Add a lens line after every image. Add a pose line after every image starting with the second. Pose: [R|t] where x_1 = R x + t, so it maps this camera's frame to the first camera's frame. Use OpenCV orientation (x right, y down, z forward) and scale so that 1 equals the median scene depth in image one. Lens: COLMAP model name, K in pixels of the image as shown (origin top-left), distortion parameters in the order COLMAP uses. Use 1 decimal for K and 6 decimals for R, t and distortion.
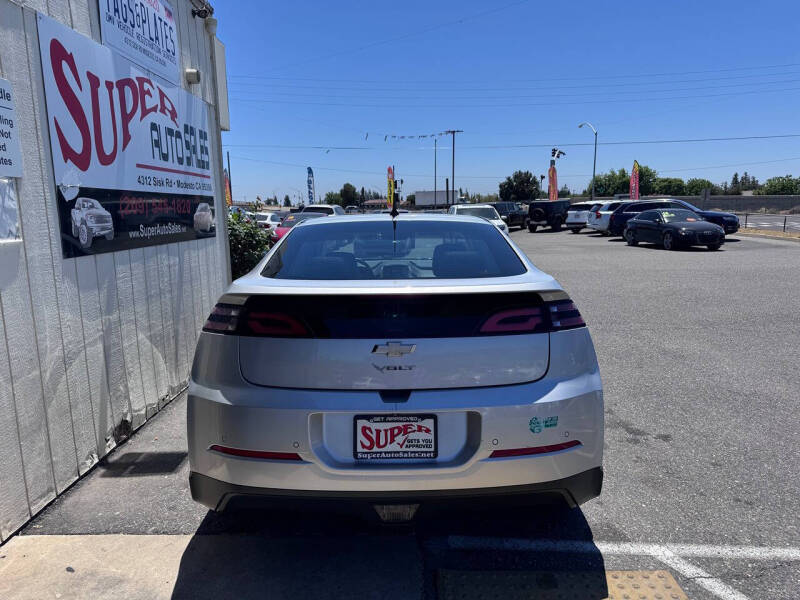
lens RADIAL K [[565.7, 0, 410.9], [0, 565.7, 303.9], [0, 0, 1]] dist [0.052921, -0.066109]
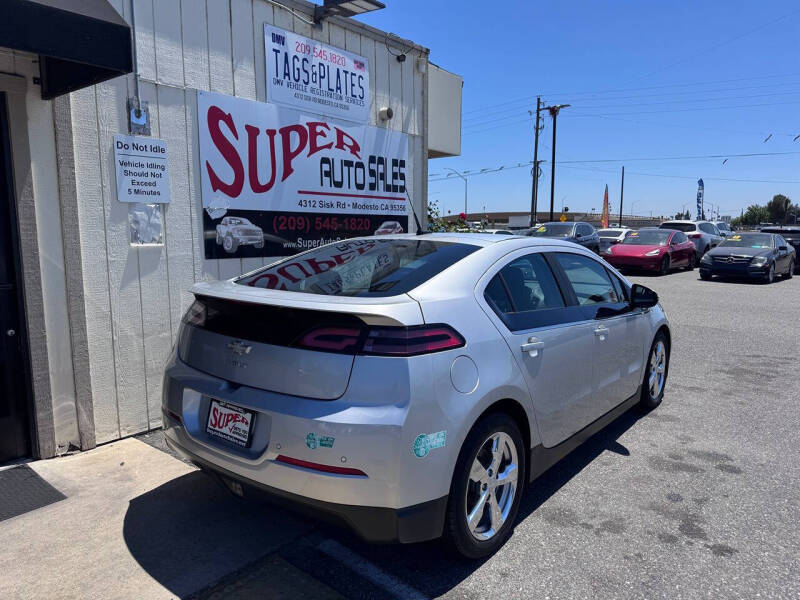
lens RADIAL K [[565.7, 0, 404.2], [0, 565.7, 311.7], [0, 0, 1]] dist [0.052921, -0.066109]
pose [[0.771789, 0.107456, -0.626733, 0.610908], [-0.116467, 0.992833, 0.026802, -0.041454], [0.625121, 0.052308, 0.778773, 0.188677]]
